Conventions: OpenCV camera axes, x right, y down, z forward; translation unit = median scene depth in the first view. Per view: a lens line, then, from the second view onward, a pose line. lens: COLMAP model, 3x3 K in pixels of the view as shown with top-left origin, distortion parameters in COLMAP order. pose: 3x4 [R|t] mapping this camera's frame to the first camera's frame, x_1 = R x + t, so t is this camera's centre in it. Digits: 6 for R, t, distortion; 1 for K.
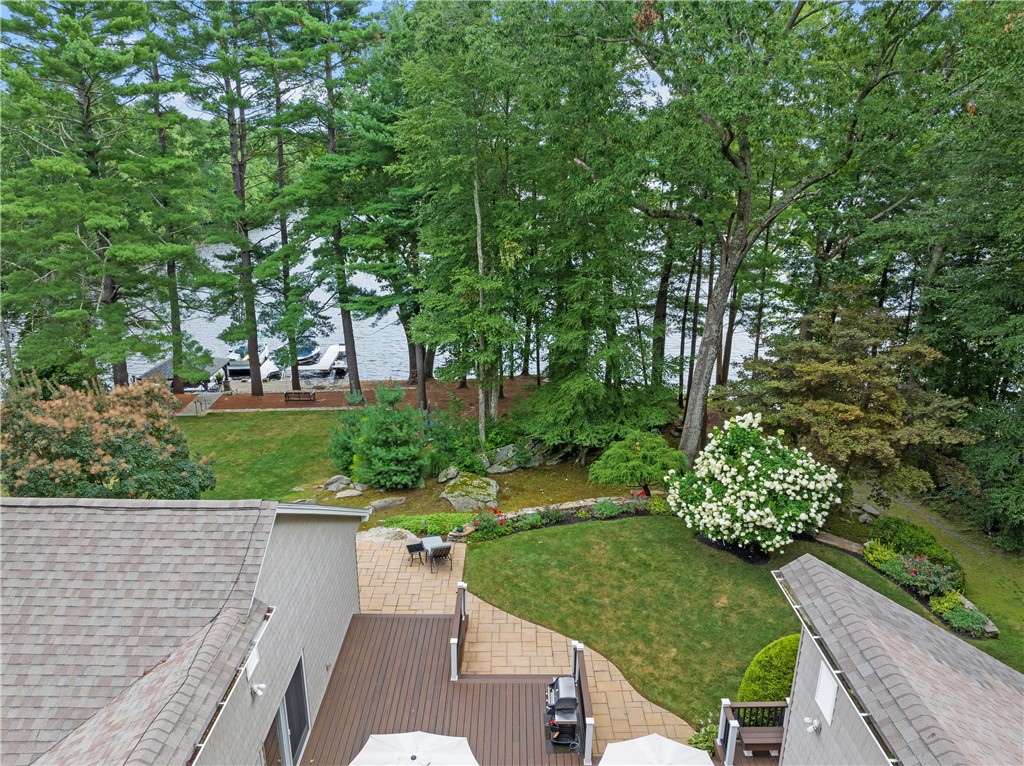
lens RADIAL K [[732.2, 0, 512.0], [0, 732.2, 383.0], [0, 0, 1]] dist [-0.007277, -0.066140]
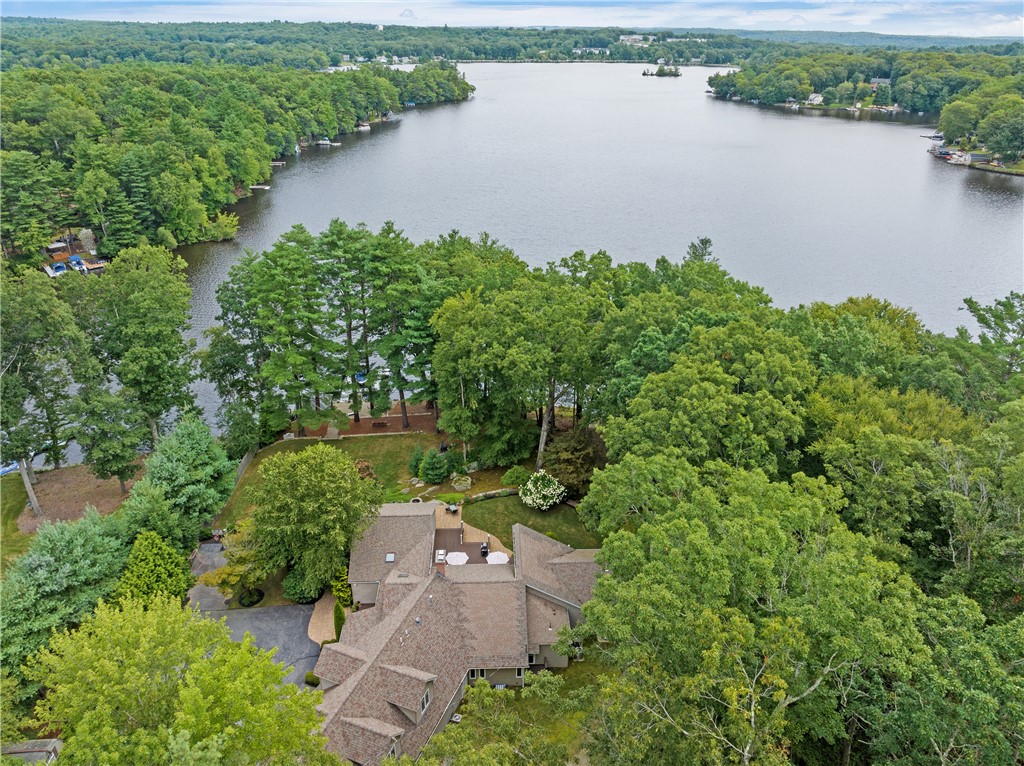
lens RADIAL K [[732.2, 0, 512.0], [0, 732.2, 383.0], [0, 0, 1]] dist [-0.007277, -0.066140]
pose [[0.999377, -0.014805, 0.032053, 0.072231], [0.009509, 0.987153, 0.159494, -0.908788], [-0.034003, -0.159089, 0.986678, -2.333134]]
